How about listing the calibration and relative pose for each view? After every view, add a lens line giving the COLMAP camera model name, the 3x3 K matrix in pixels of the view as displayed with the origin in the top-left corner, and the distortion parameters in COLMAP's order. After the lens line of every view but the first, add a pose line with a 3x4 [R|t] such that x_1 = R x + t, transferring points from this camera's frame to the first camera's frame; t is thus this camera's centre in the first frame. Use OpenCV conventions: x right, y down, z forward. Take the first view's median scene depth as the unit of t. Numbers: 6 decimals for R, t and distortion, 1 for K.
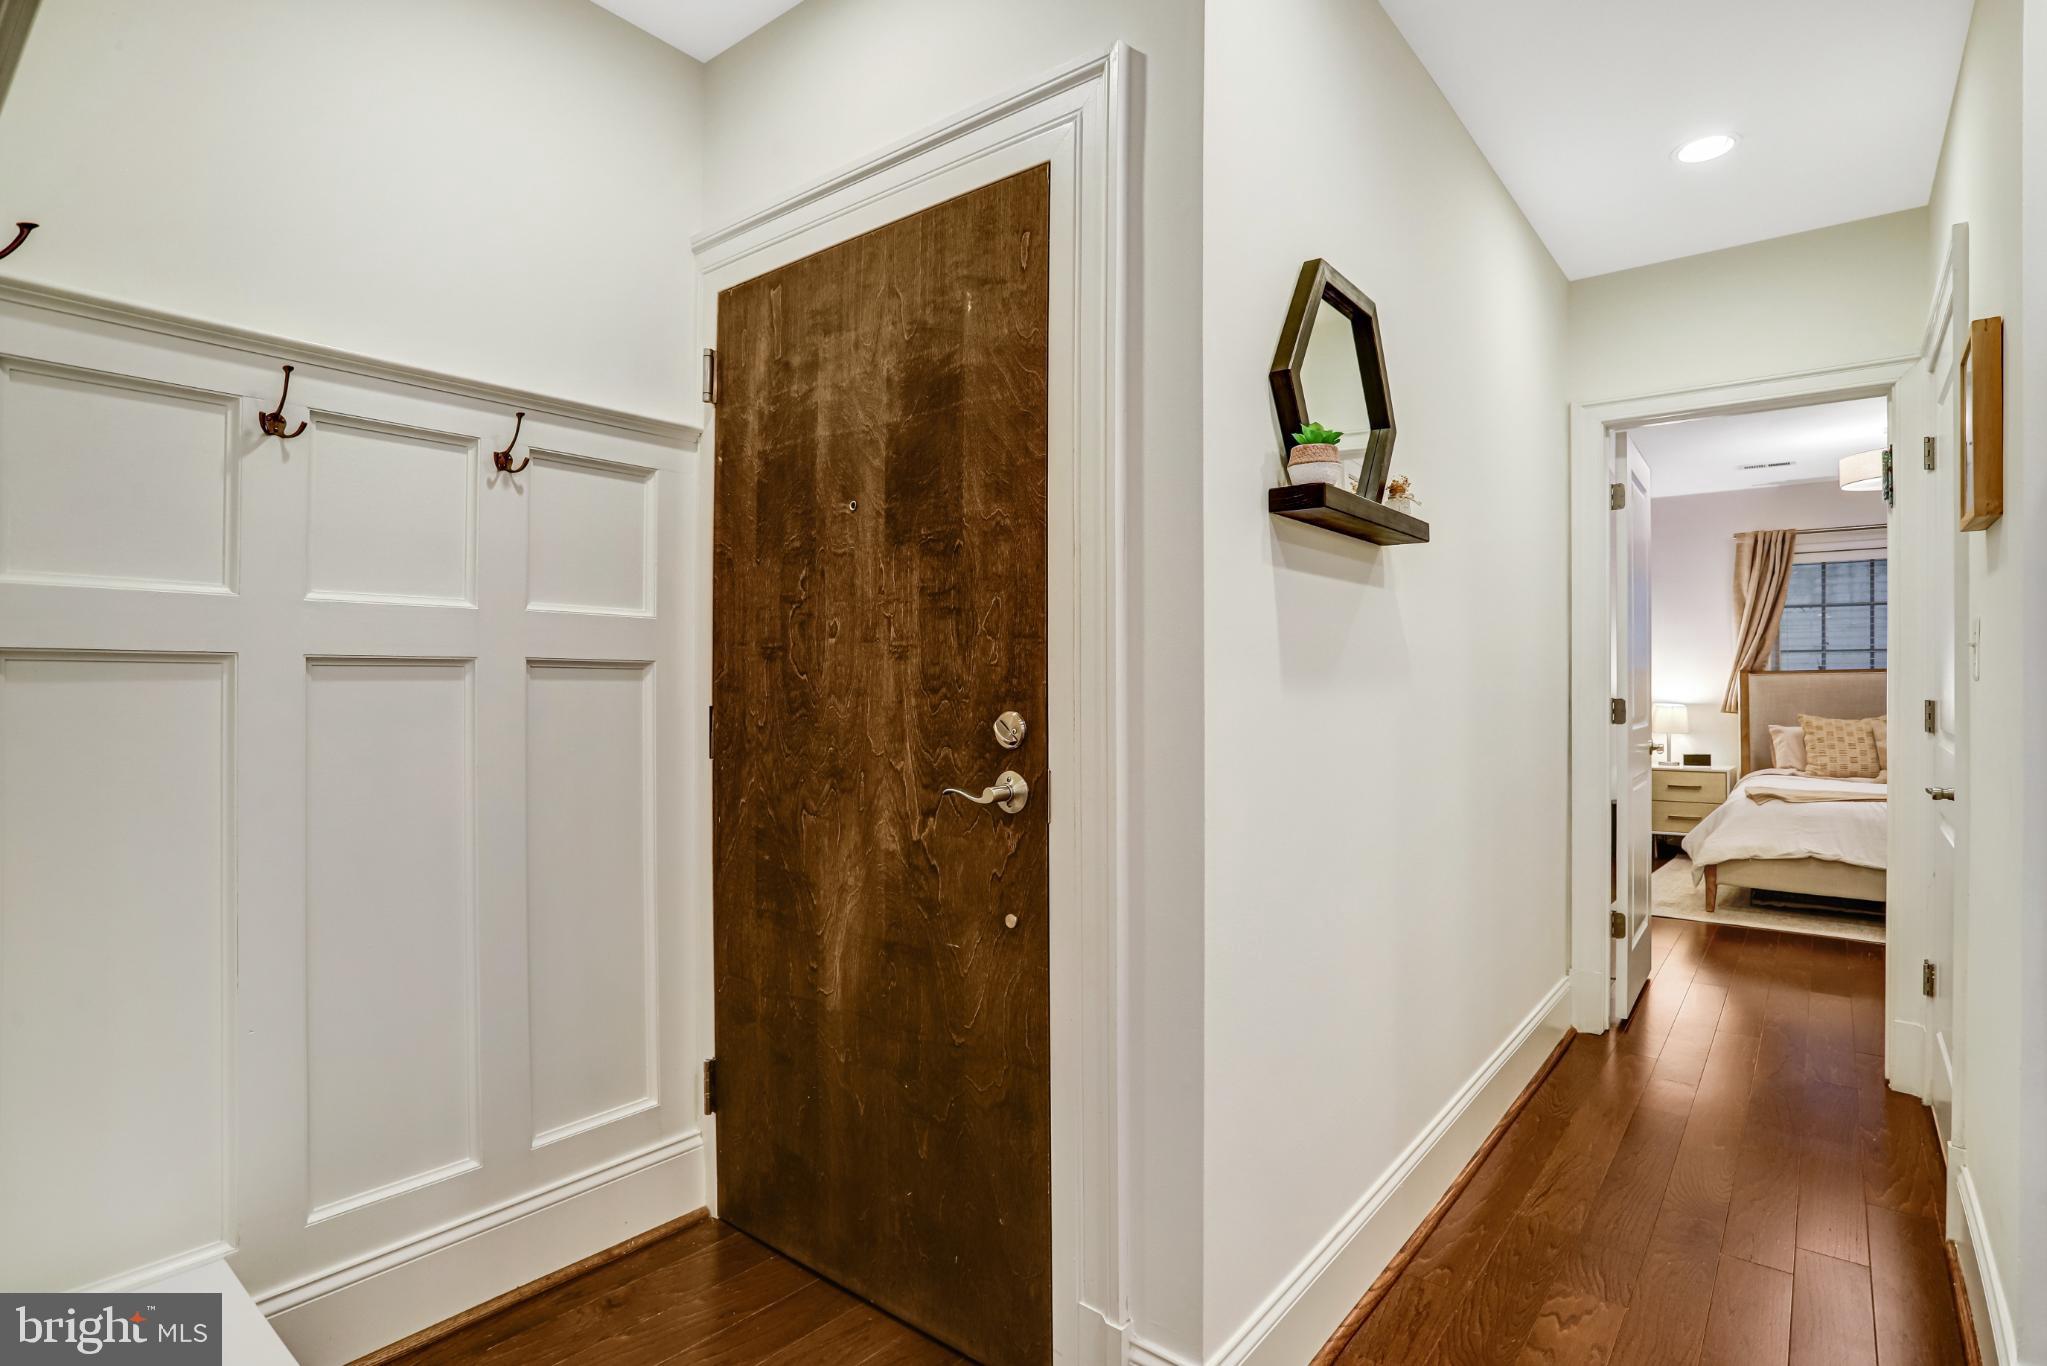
lens RADIAL K [[1023.3, 0, 1025.7], [0, 1023.3, 681.0], [0, 0, 1]] dist [-0.024480, 0.005131]
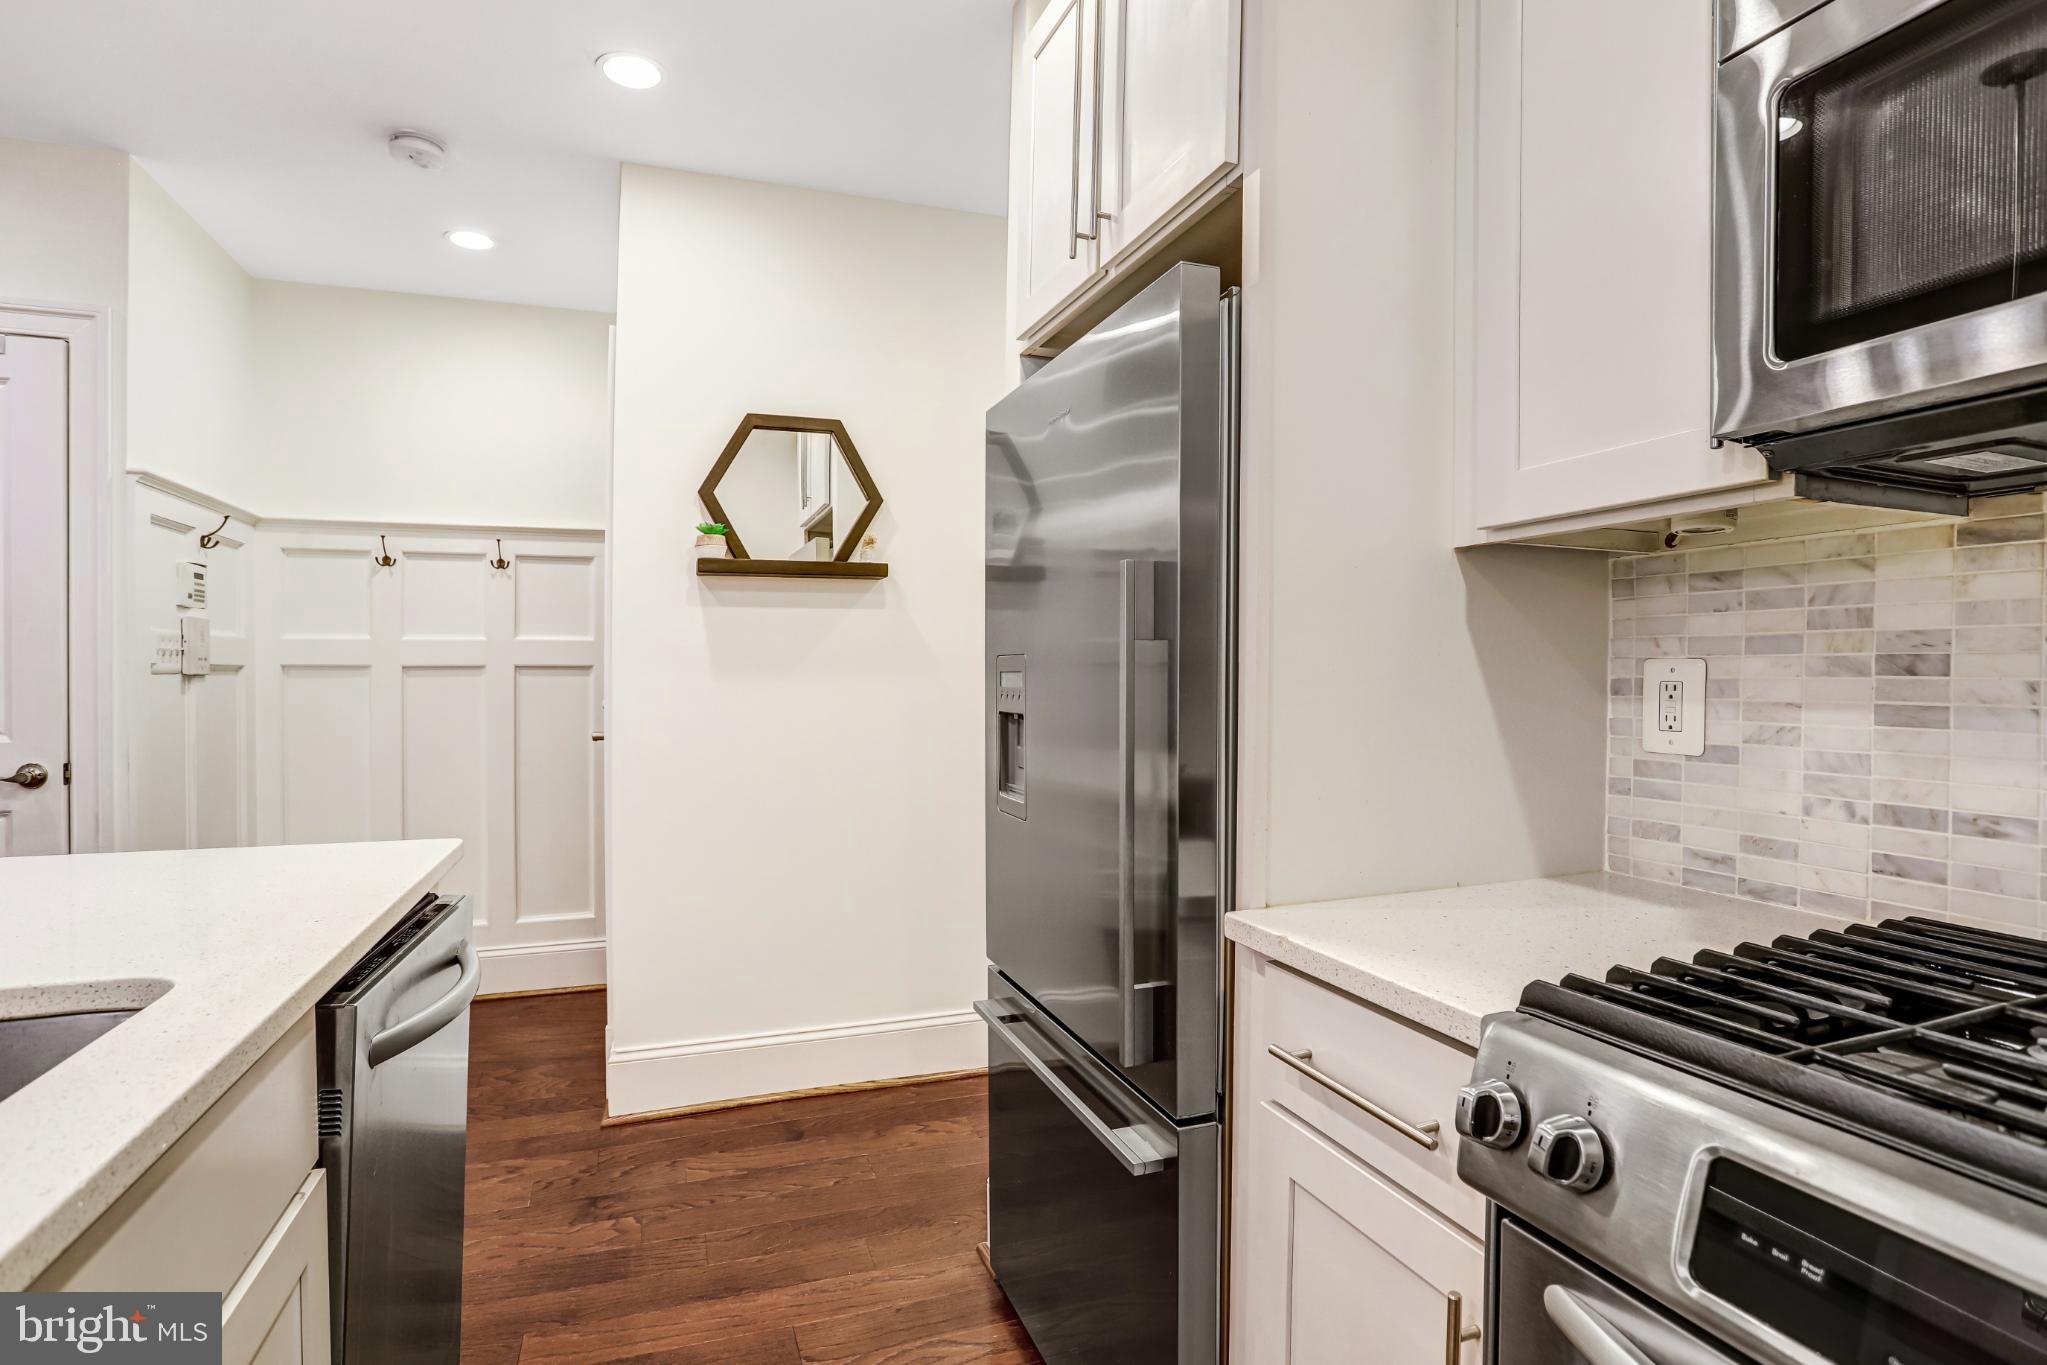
lens RADIAL K [[1023.3, 0, 1023.9], [0, 1023.3, 685.1], [0, 0, 1]] dist [-0.024480, 0.005131]
pose [[0.852049, 0.000790, -0.523461, 1.380827], [0.002670, 0.999979, 0.005856, 0.007253], [0.523455, -0.006387, 0.852029, -0.130818]]
